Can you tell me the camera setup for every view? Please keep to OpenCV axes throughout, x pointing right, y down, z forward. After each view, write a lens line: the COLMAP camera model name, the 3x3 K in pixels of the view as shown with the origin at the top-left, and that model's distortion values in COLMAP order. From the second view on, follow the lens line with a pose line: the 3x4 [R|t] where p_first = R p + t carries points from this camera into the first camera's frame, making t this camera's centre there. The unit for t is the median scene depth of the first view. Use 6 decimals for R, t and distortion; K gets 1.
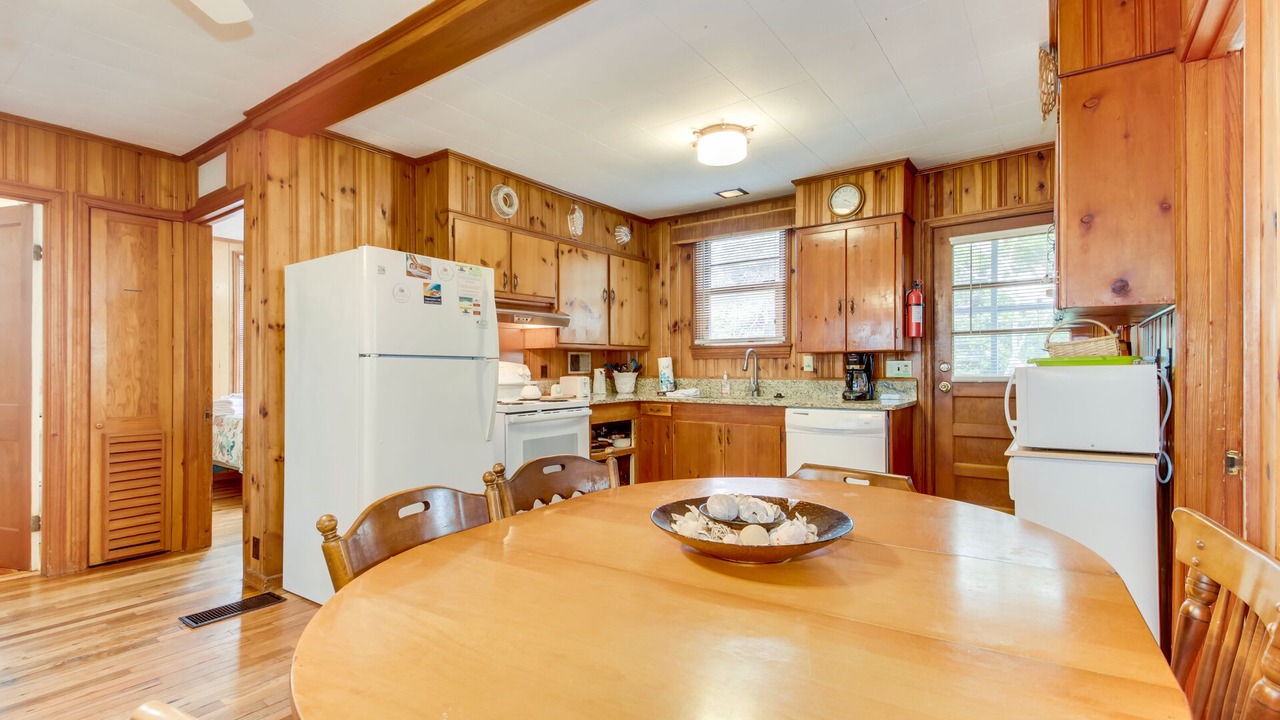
lens RADIAL K [[591.9, 0, 645.8], [0, 591.9, 365.5], [0, 0, 1]] dist [-0.002237, 0.000123]
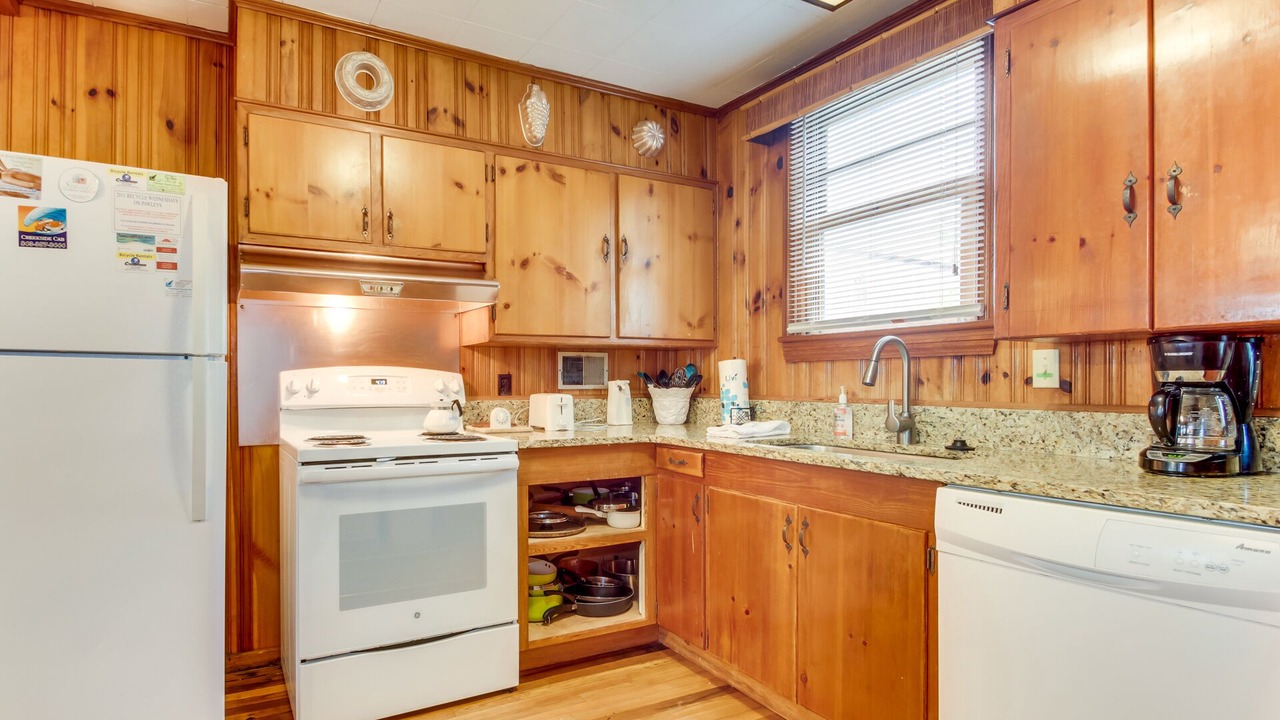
lens RADIAL K [[656.9, 0, 560.1], [0, 656.9, 391.7], [0, 0, 1]] dist [-0.015254, -0.001313]
pose [[0.887829, 0.009954, -0.460065, 0.185010], [-0.001949, 0.999838, 0.017871, 0.005188], [0.460169, -0.014969, 0.887705, 0.457432]]
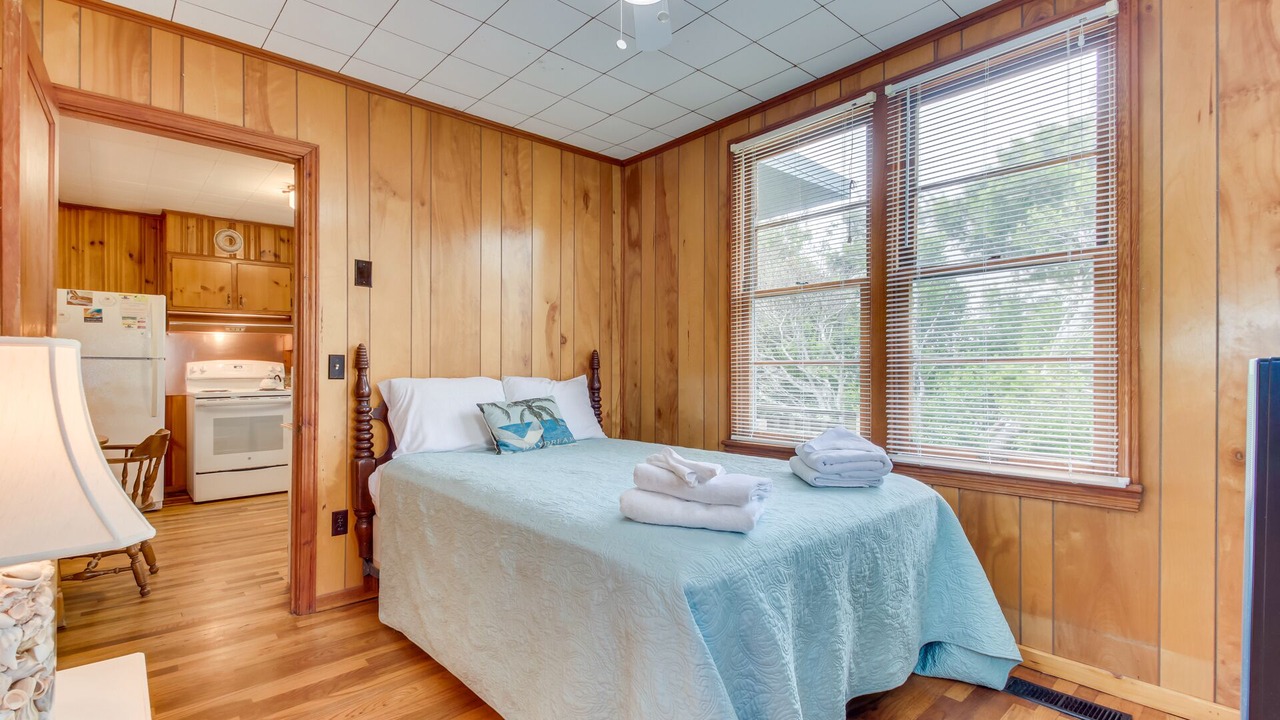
lens RADIAL K [[591.9, 0, 645.8], [0, 591.9, 365.5], [0, 0, 1]] dist [-0.002237, 0.000123]
pose [[0.976676, 0.003085, -0.214695, 0.843145], [-0.001841, 0.999980, 0.005992, -0.004956], [0.214709, -0.005457, 0.976663, -0.094993]]
